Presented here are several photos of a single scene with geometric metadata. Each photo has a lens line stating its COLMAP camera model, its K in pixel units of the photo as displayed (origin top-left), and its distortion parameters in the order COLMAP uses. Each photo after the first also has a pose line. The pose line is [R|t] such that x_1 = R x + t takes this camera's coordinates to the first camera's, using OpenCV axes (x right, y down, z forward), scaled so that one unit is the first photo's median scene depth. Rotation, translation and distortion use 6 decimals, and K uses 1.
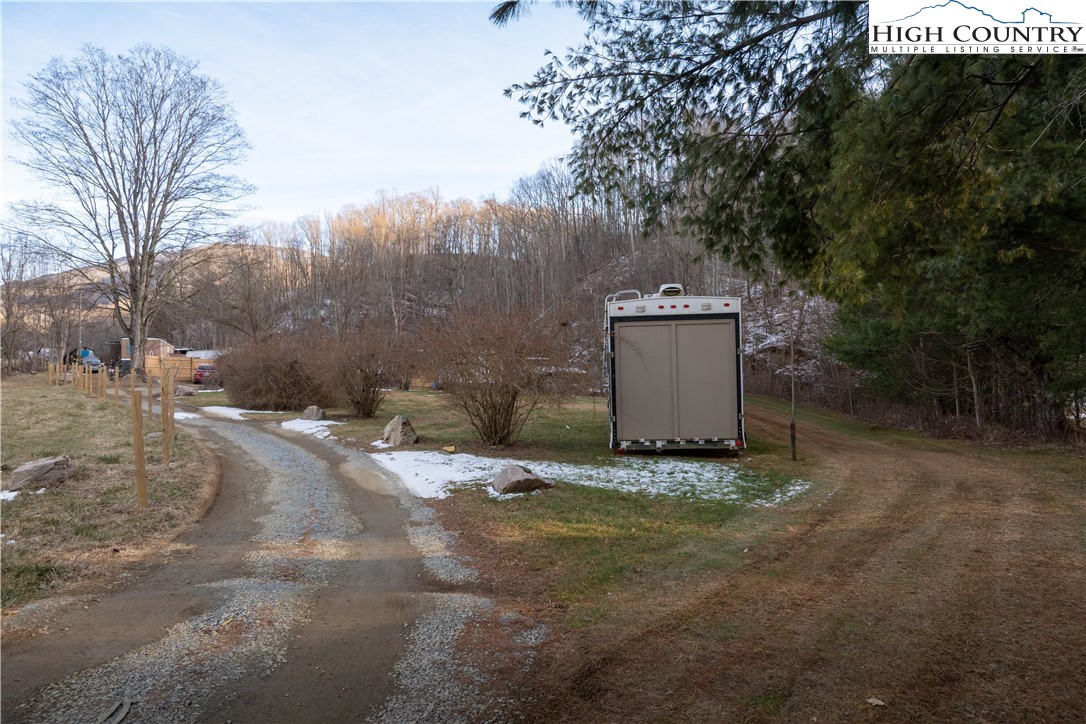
lens RADIAL K [[777.7, 0, 543.0], [0, 777.7, 362.0], [0, 0, 1]] dist [-0.028547, 0.001400]
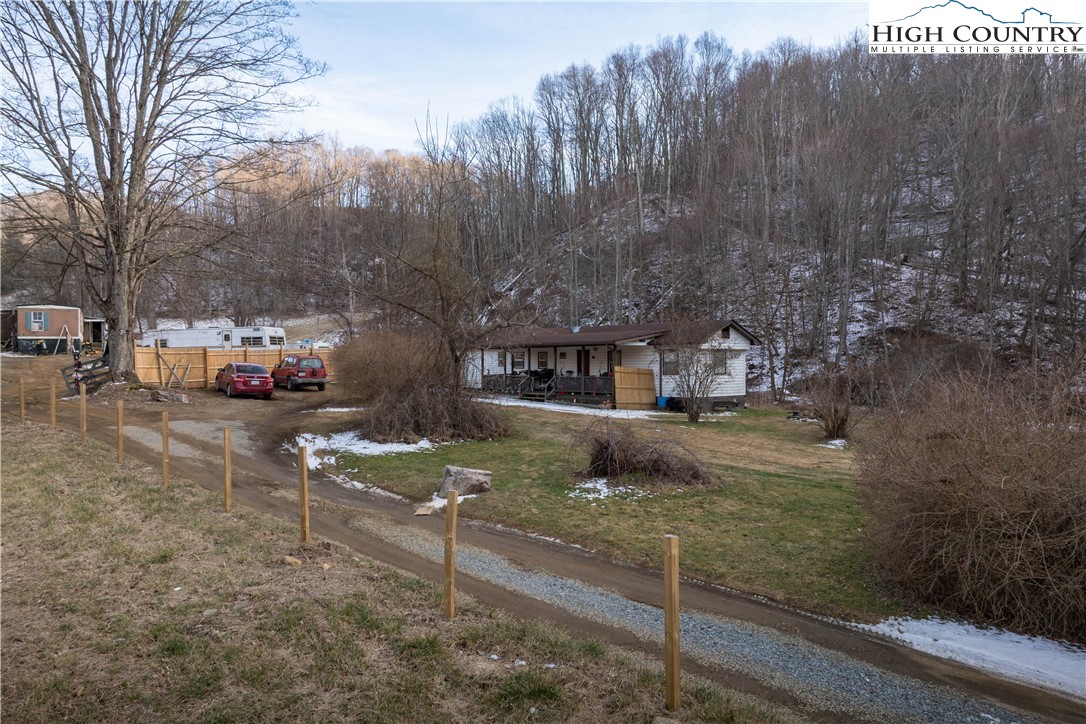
lens RADIAL K [[777.7, 0, 543.0], [0, 777.7, 362.0], [0, 0, 1]] dist [-0.028547, 0.001400]
pose [[0.984786, 0.001484, 0.173767, -0.065042], [-0.009746, 0.998861, 0.046700, -0.005576], [-0.173500, -0.047683, 0.983679, 0.079469]]
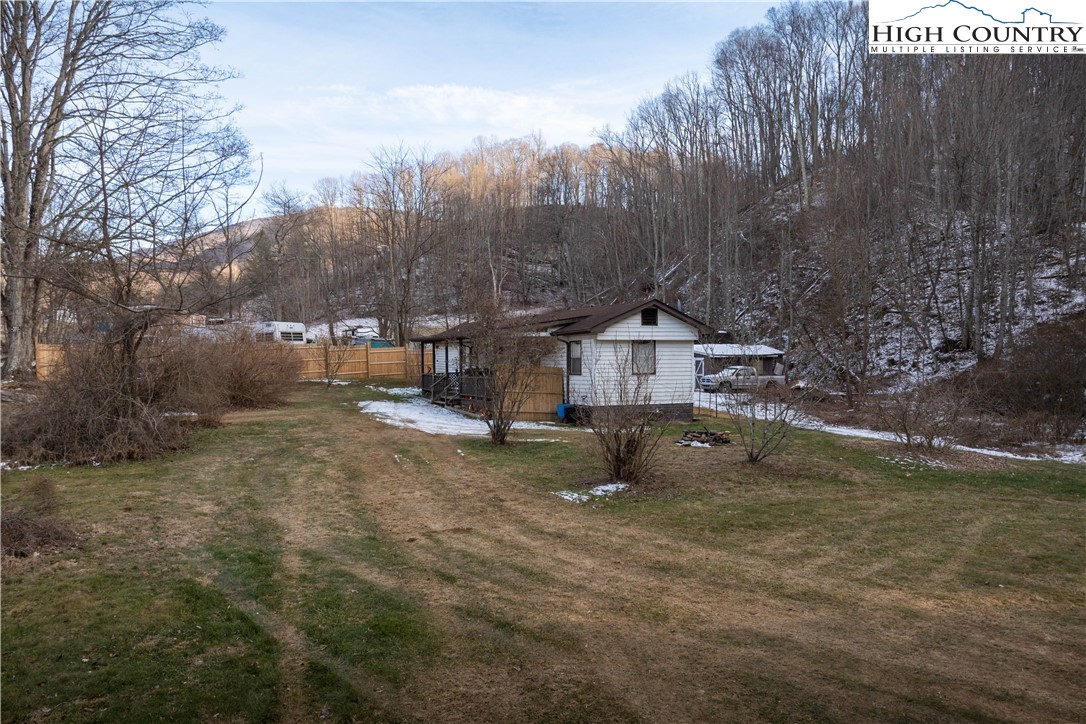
lens RADIAL K [[777.7, 0, 543.0], [0, 777.7, 362.0], [0, 0, 1]] dist [-0.028547, 0.001400]
pose [[0.991415, -0.001029, -0.130751, -0.016639], [0.008063, 0.998547, 0.053284, -0.004514], [0.130506, -0.053881, 0.989982, 0.104005]]
